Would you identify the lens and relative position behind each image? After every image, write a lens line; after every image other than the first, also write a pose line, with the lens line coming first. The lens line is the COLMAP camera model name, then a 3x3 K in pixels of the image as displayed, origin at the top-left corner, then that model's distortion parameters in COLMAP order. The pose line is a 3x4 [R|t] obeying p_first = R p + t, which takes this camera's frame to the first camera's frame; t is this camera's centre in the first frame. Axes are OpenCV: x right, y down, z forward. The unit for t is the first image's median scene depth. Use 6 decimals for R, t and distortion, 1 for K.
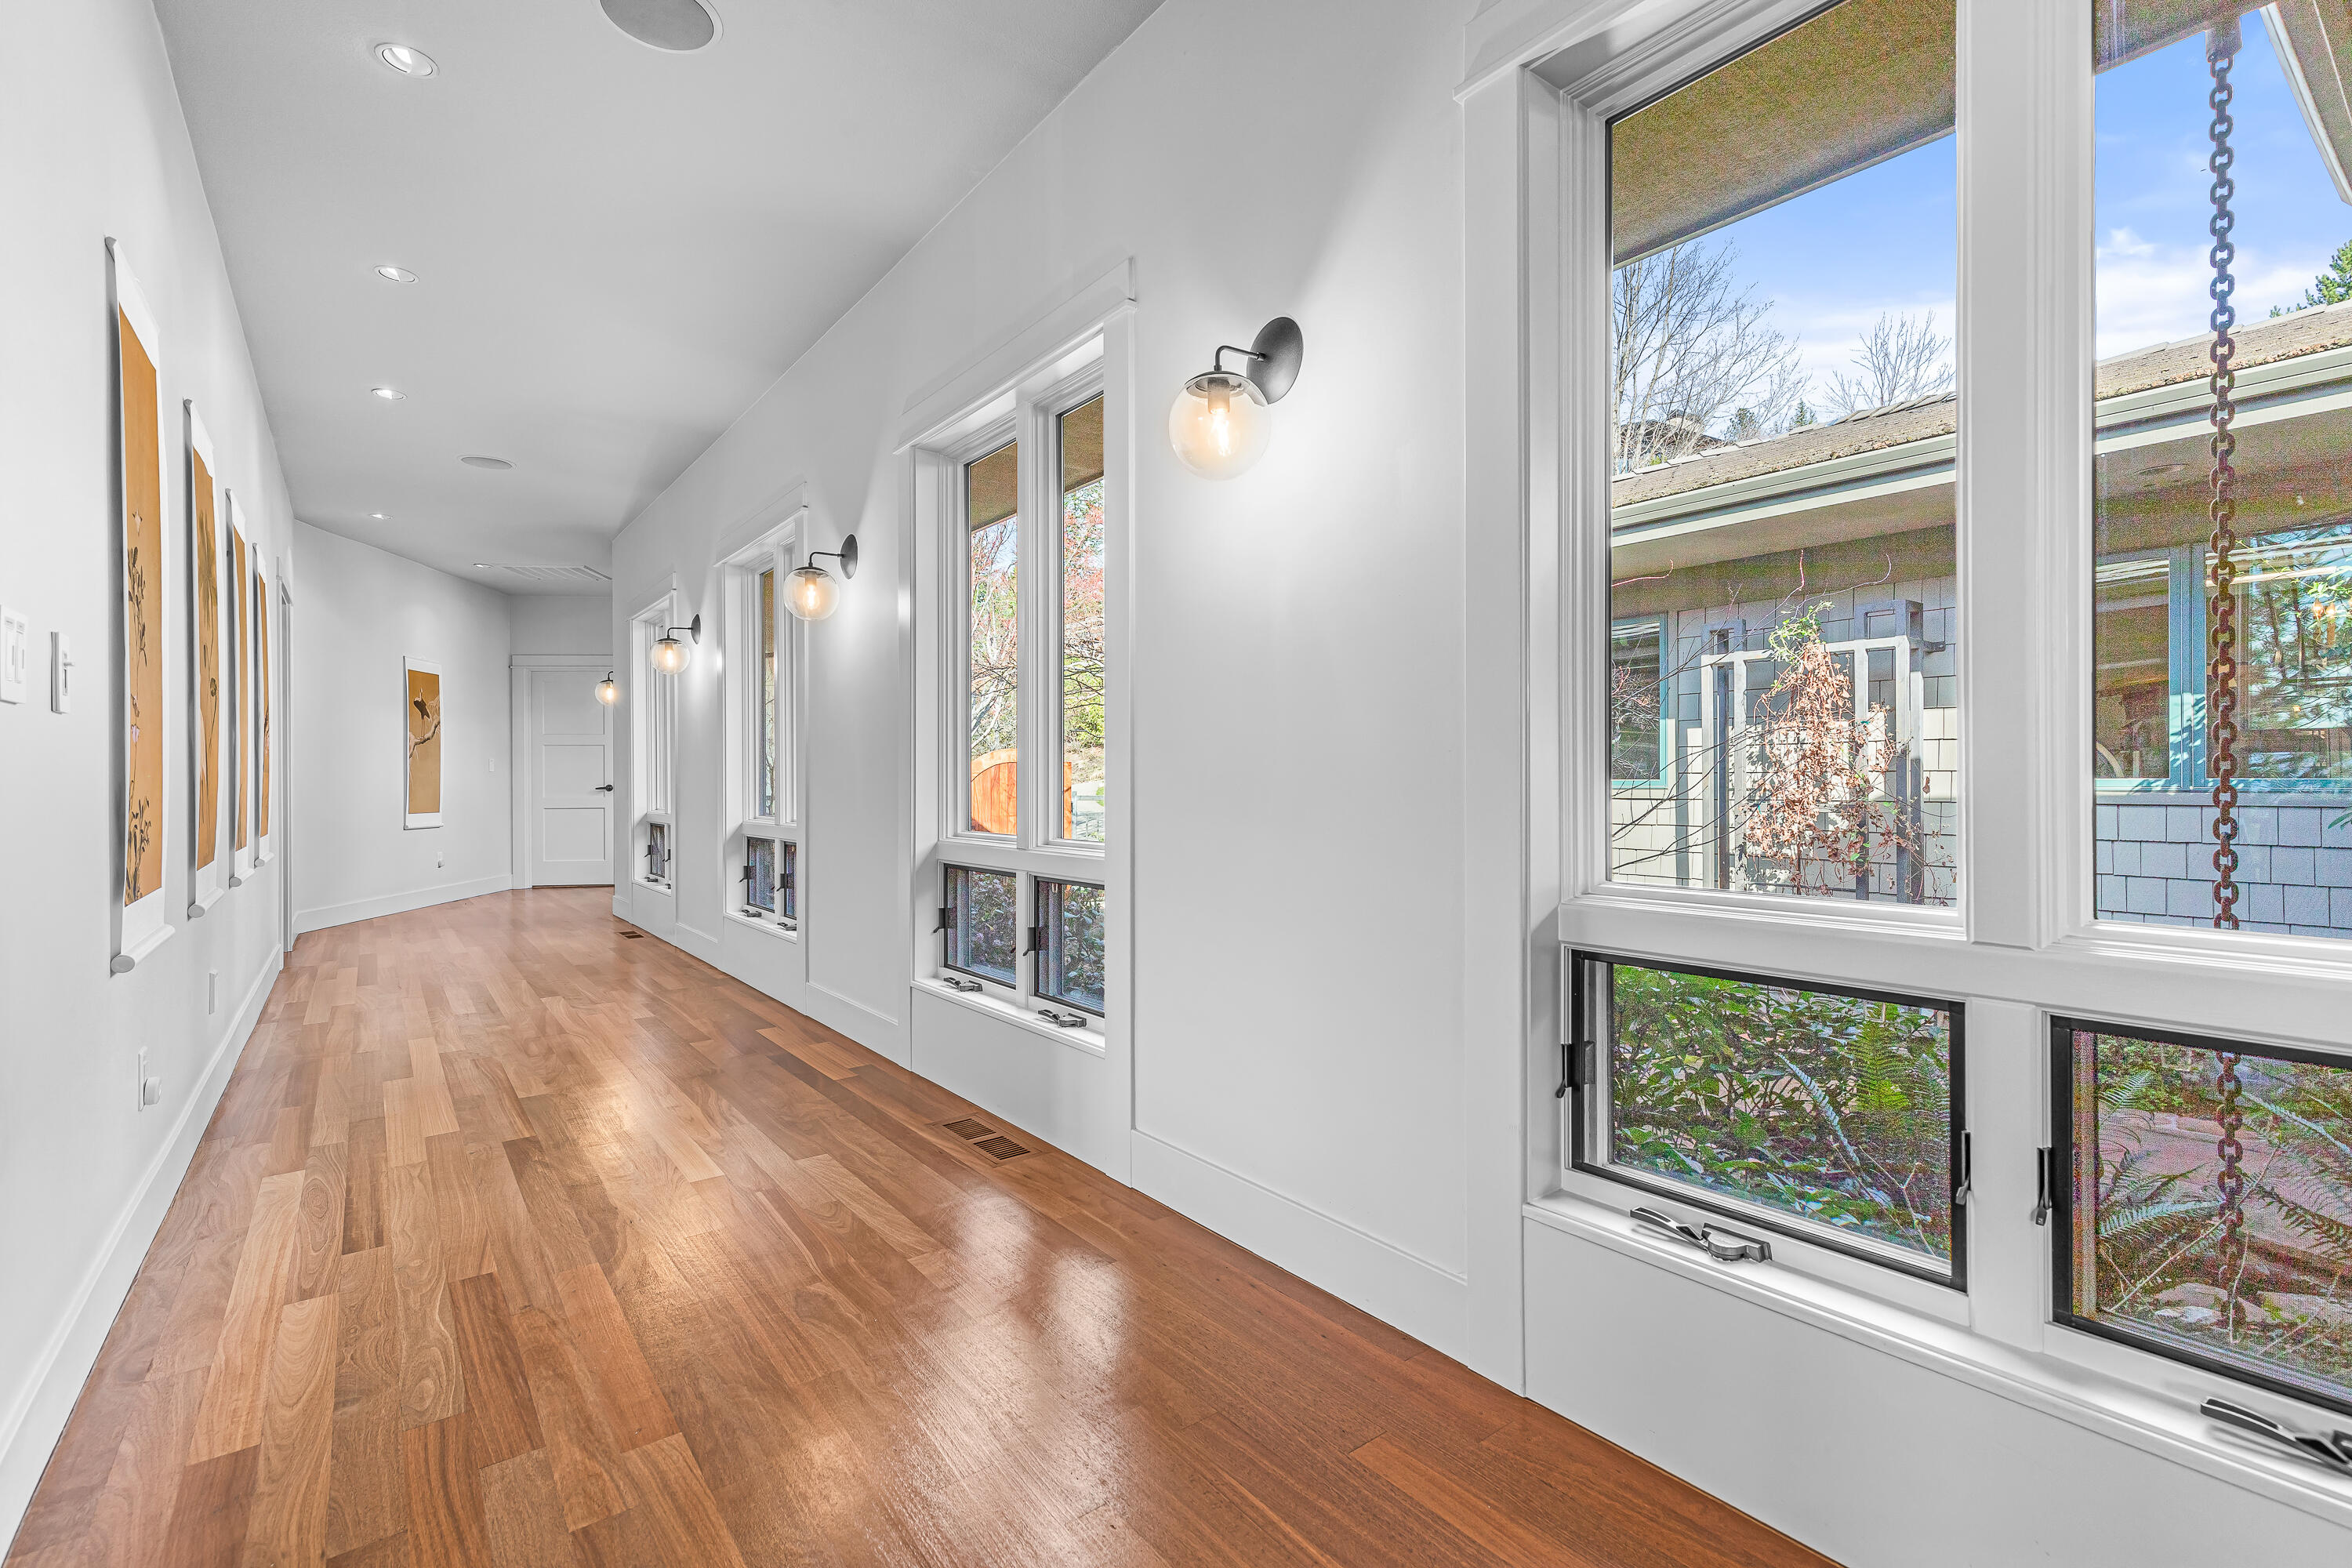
lens RADIAL K [[1078.0, 0, 1186.4], [0, 1078.0, 777.7], [0, 0, 1]] dist [0.020498, -0.006864]
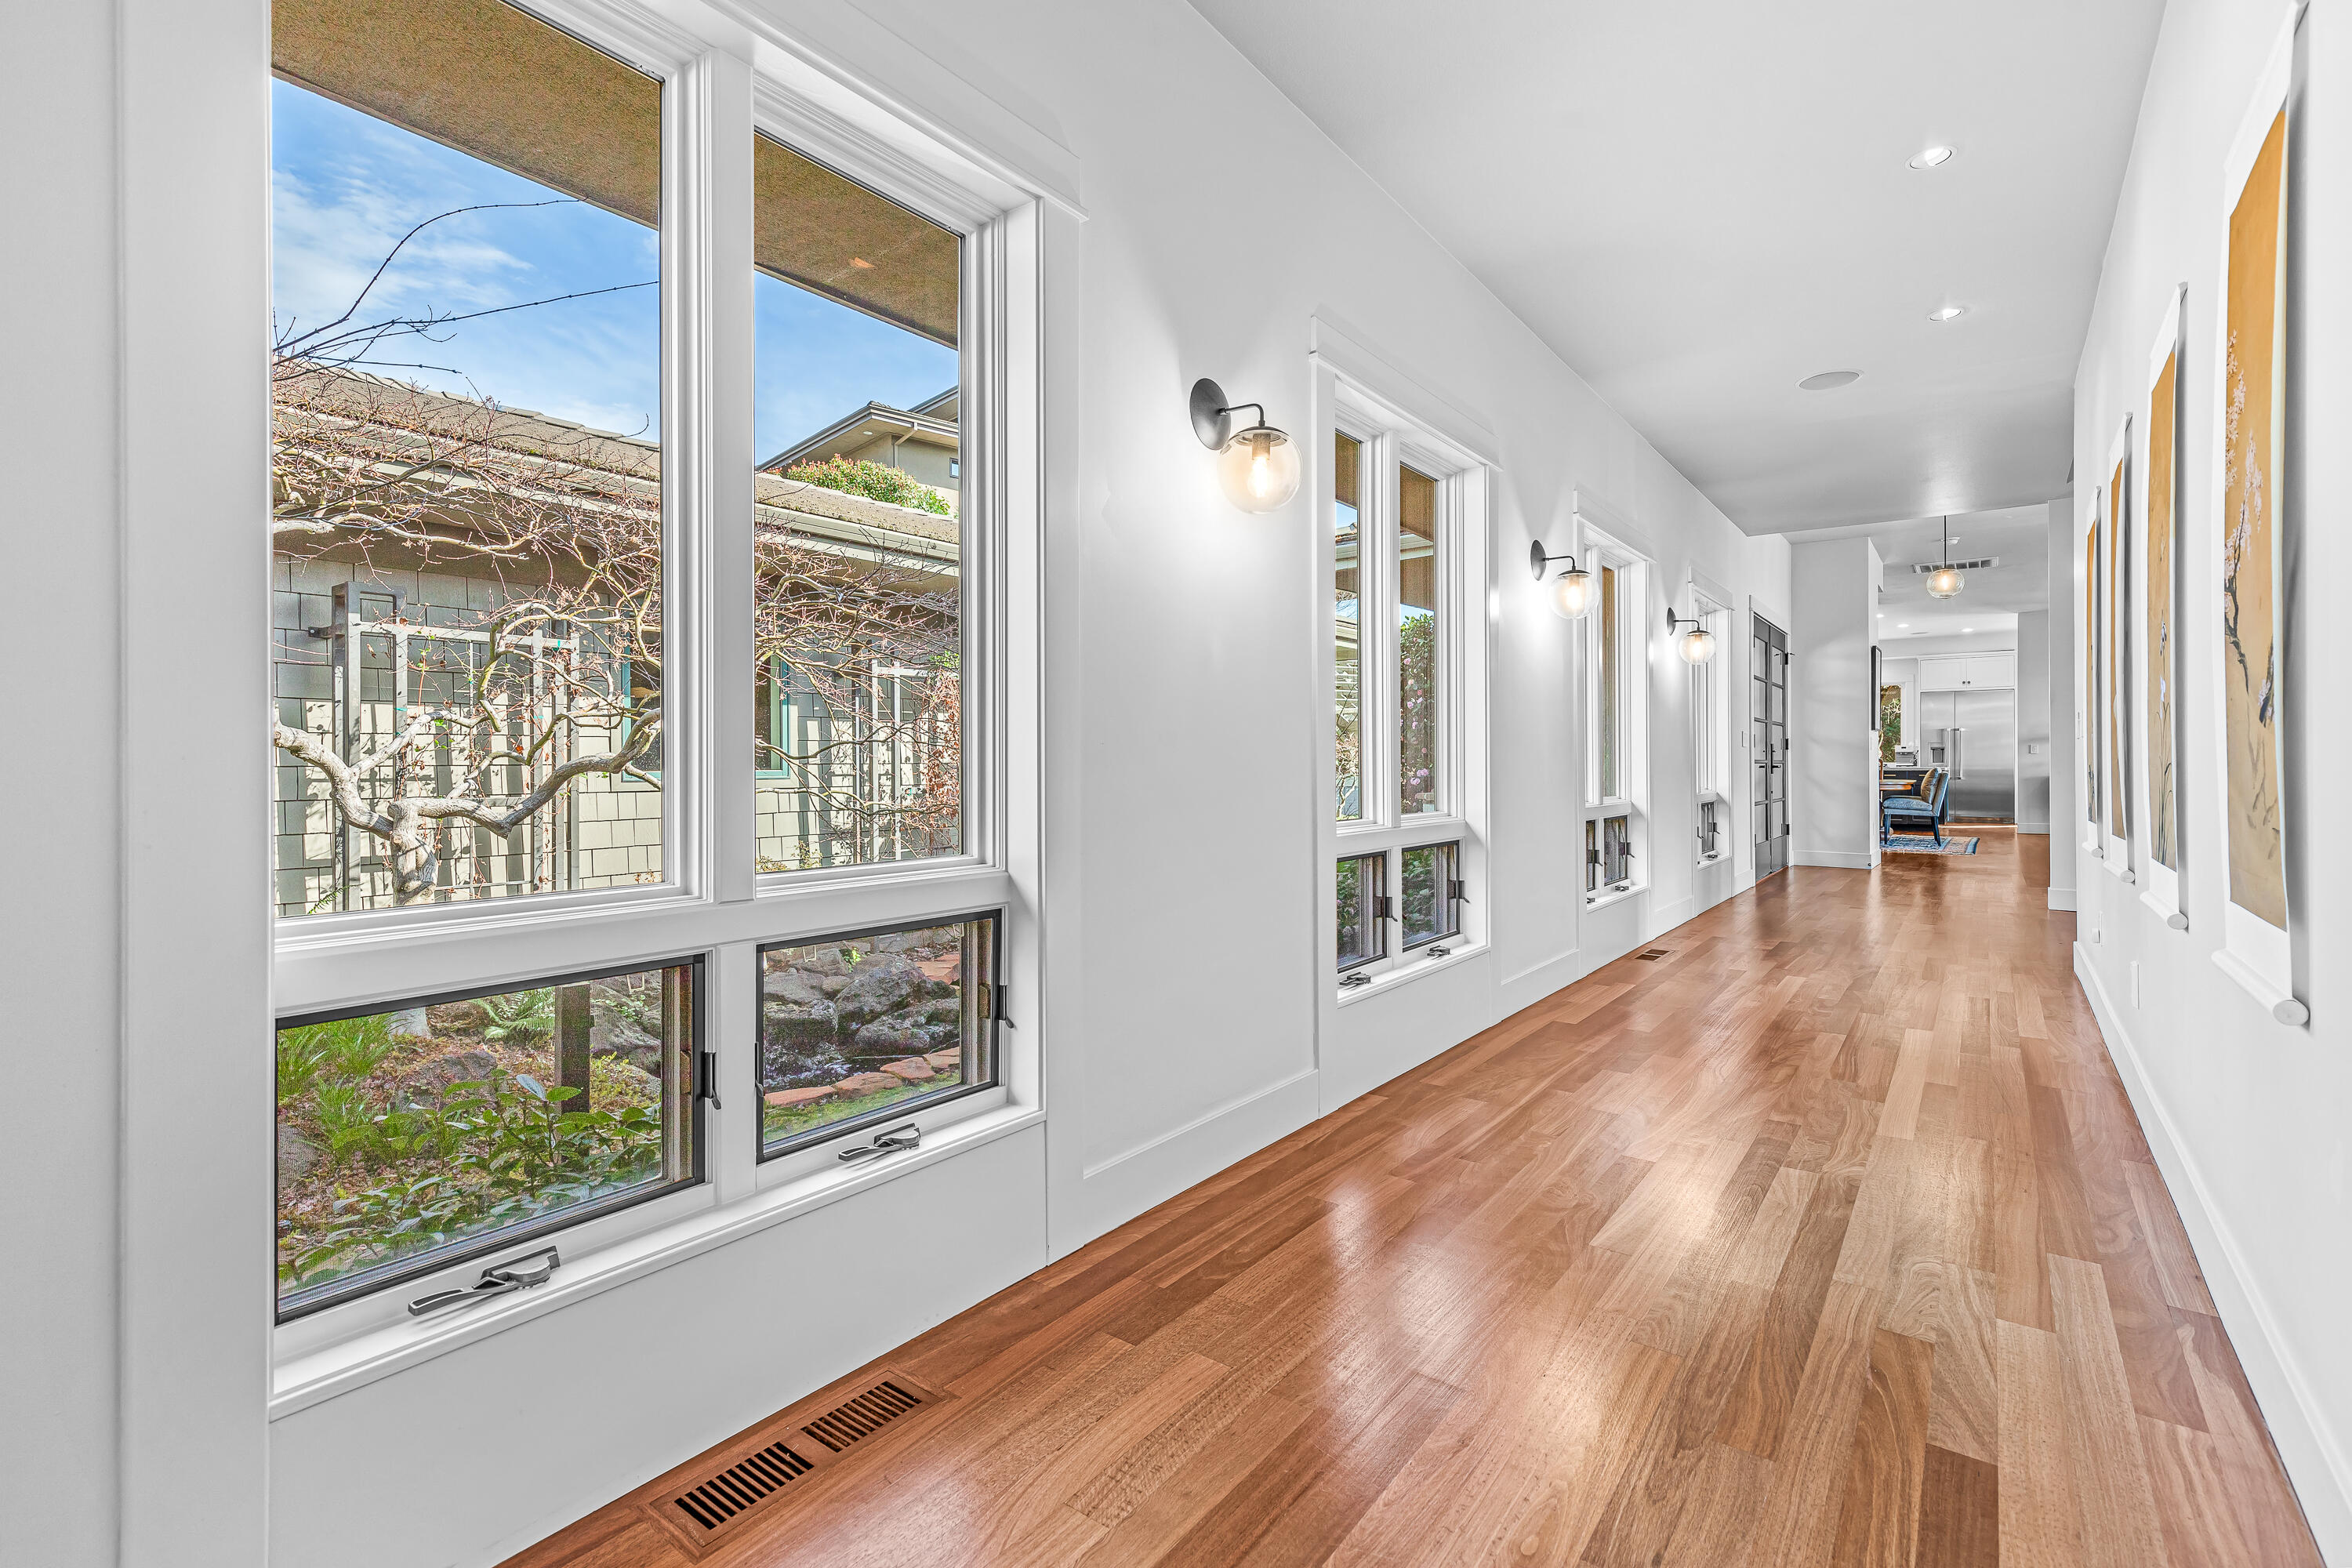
lens RADIAL K [[1078.0, 0, 1186.4], [0, 1078.0, 777.7], [0, 0, 1]] dist [0.020498, -0.006864]
pose [[-0.281031, -0.009276, 0.959654, -0.561498], [0.005567, 0.999921, 0.011295, -0.000005], [-0.959683, 0.008516, -0.280957, 0.729327]]
